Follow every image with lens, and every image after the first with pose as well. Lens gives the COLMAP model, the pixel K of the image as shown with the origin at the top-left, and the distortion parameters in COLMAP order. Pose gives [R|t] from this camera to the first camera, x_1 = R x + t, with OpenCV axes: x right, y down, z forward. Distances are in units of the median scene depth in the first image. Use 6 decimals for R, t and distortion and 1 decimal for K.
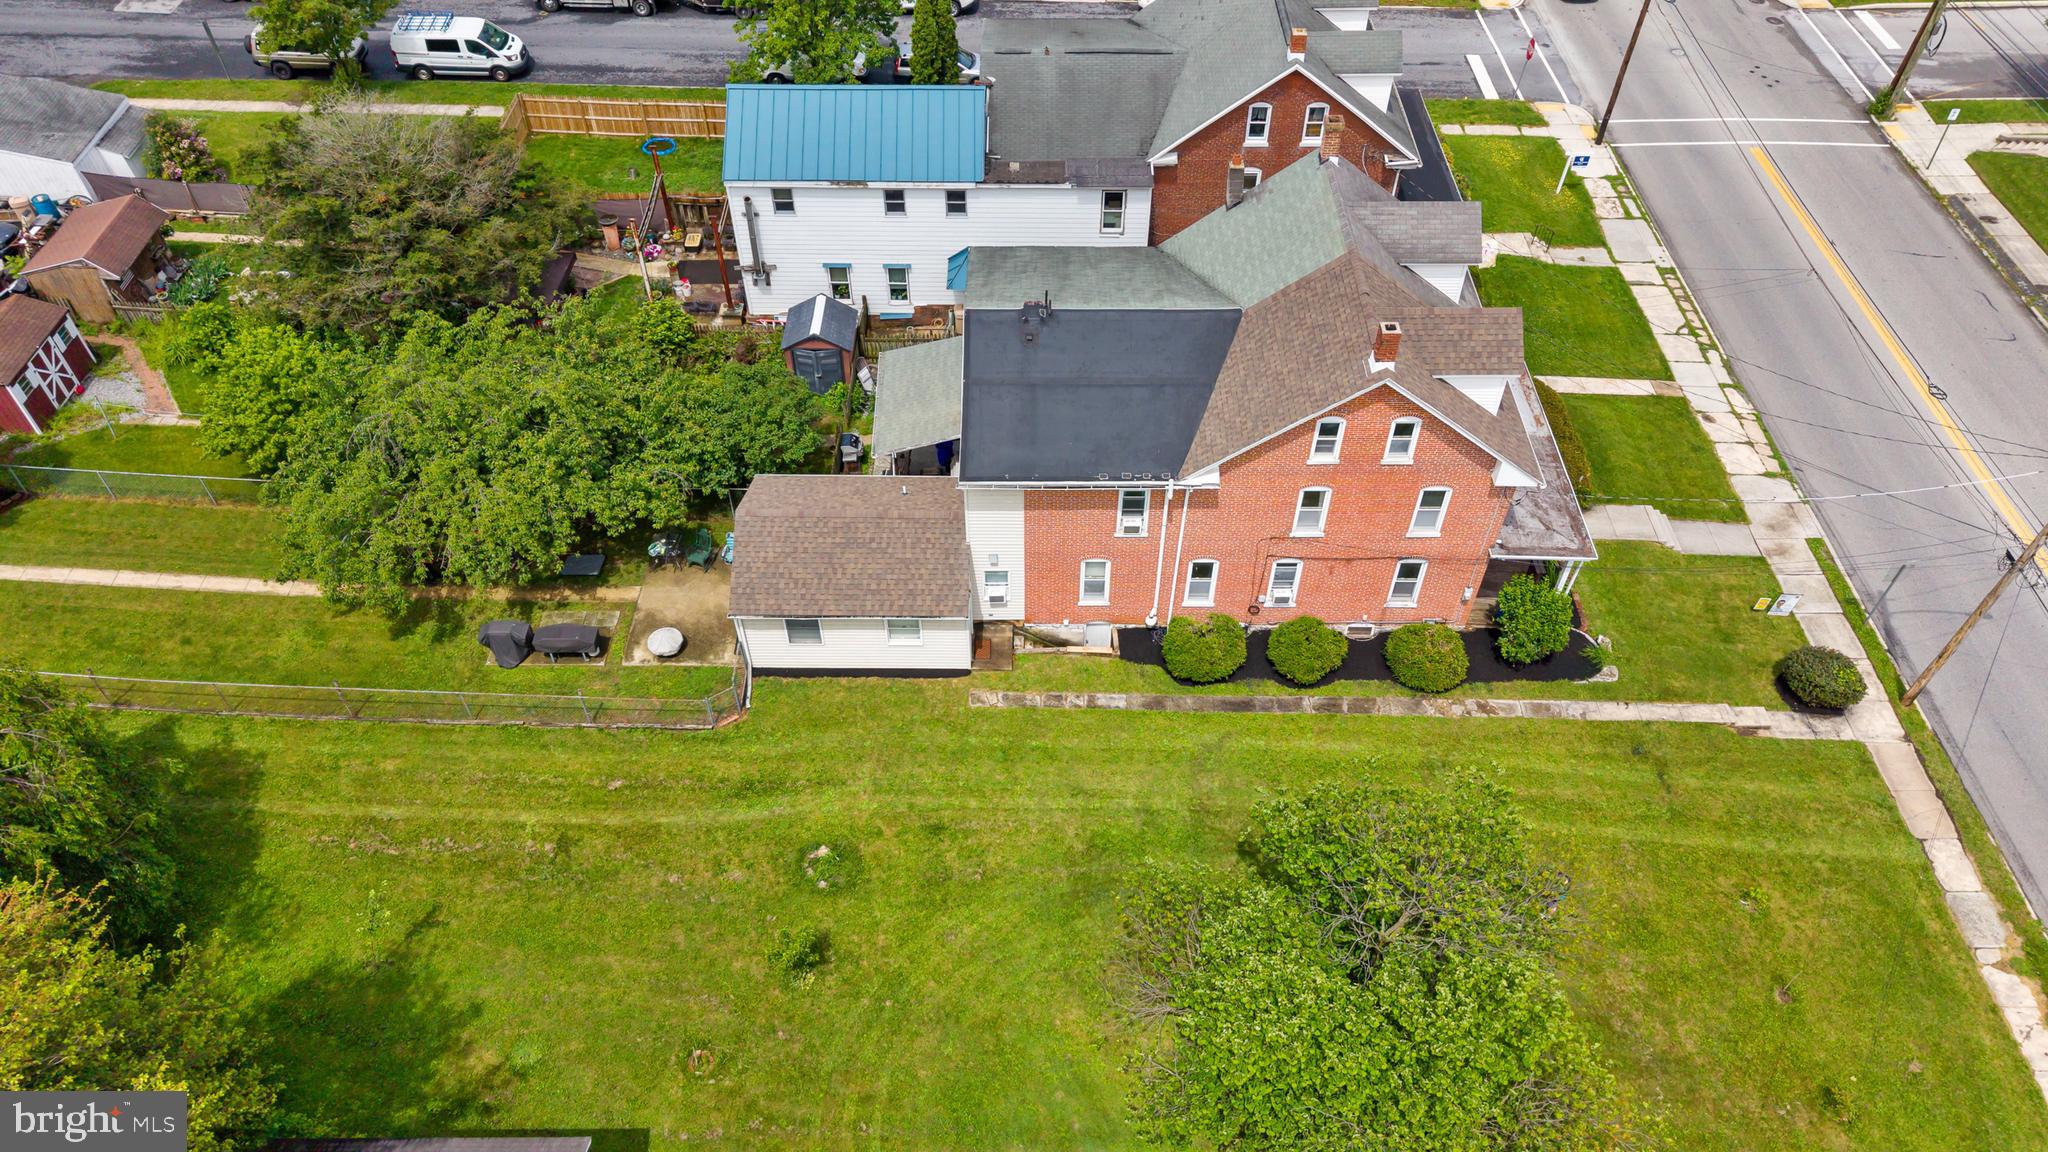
lens RADIAL K [[1369.4, 0, 1024.0], [0, 1369.4, 576.0], [0, 0, 1]] dist [0.049400, -0.065922]
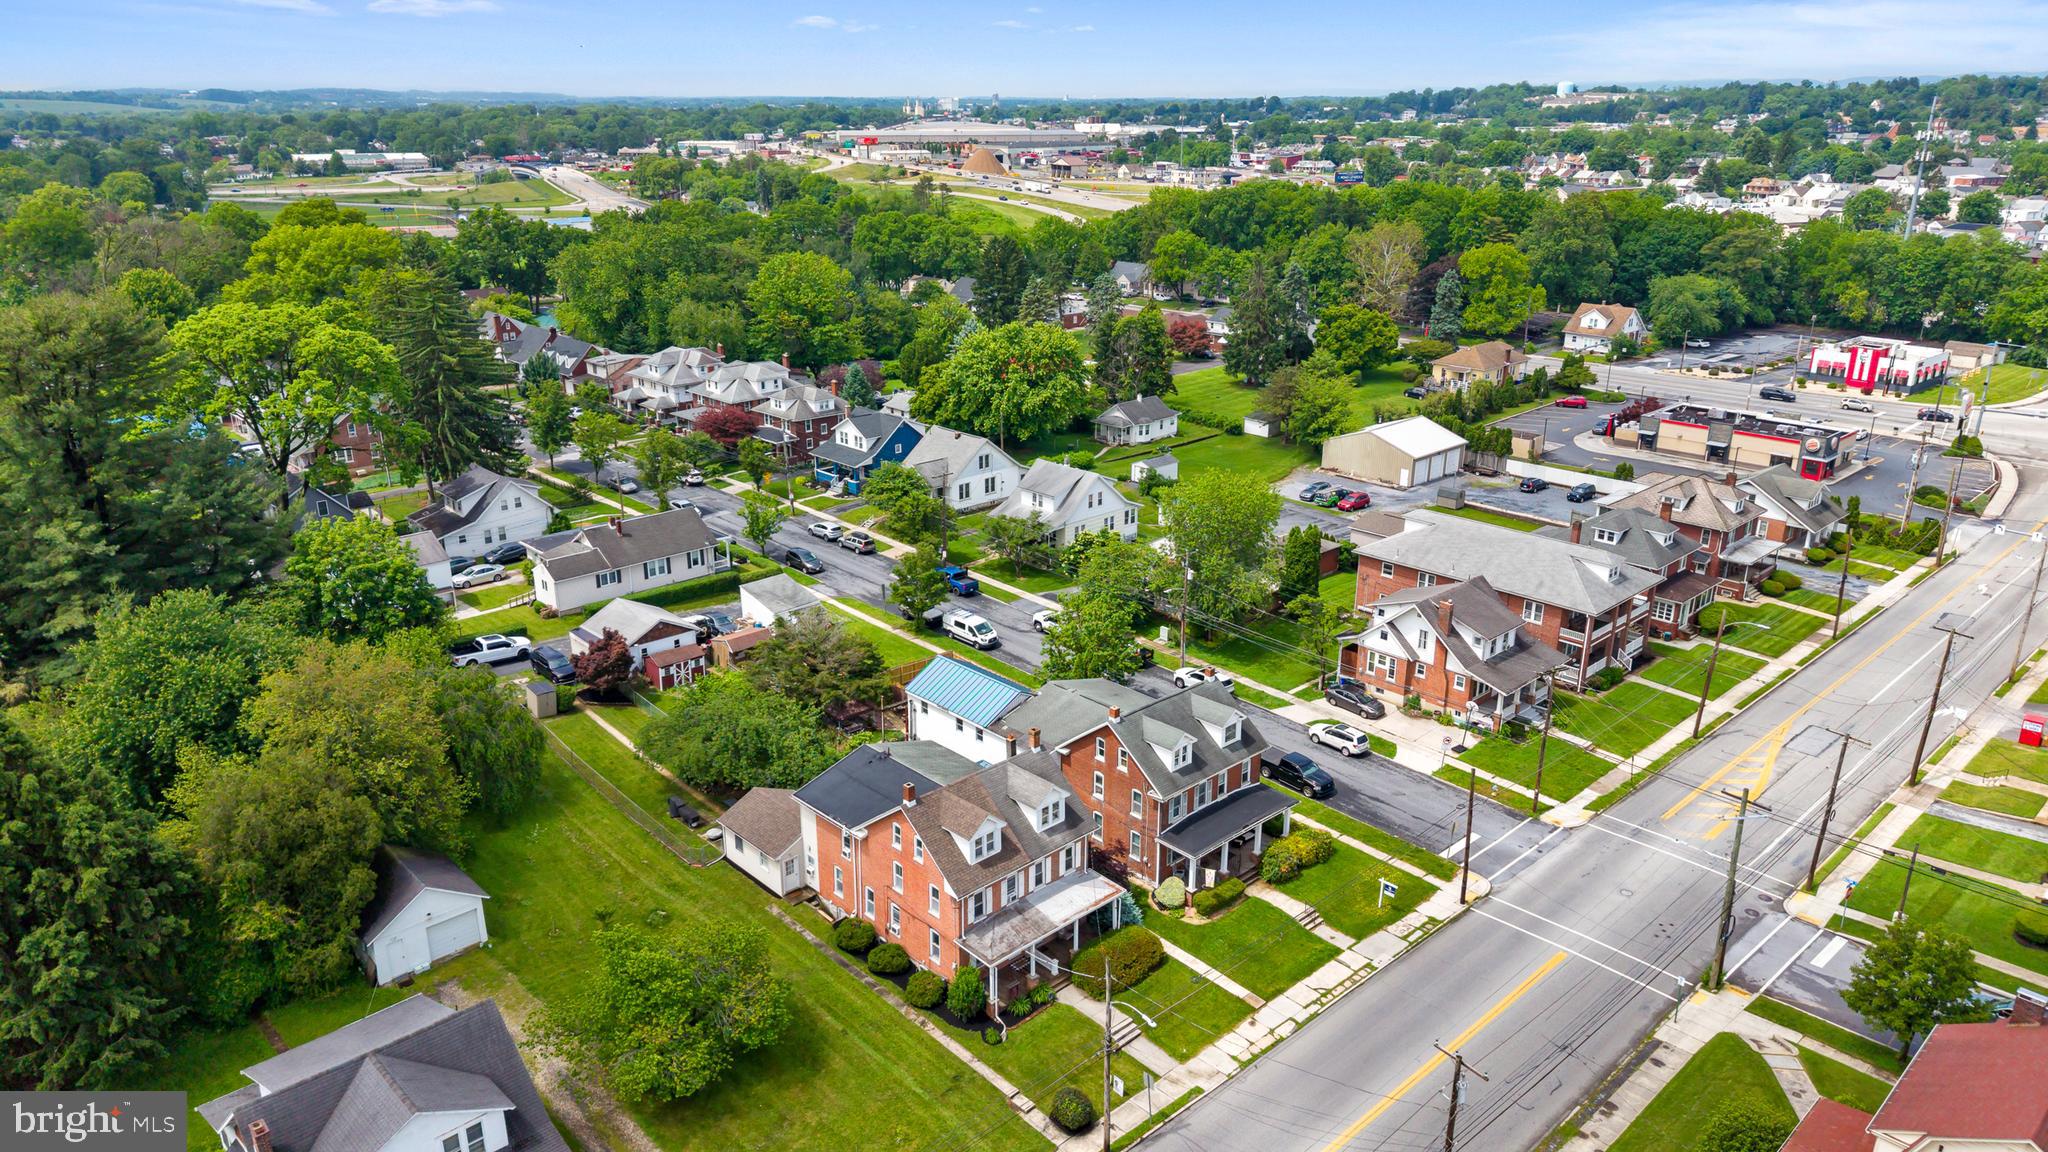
lens RADIAL K [[1369.6, 0, 1024.0], [0, 1369.6, 576.0], [0, 0, 1]] dist [0.098541, -0.207156]
pose [[0.687537, 0.239137, -0.685643, 1.235602], [-0.534343, 0.805977, -0.254713, 0.009786], [0.491701, 0.541493, 0.681920, -0.412434]]
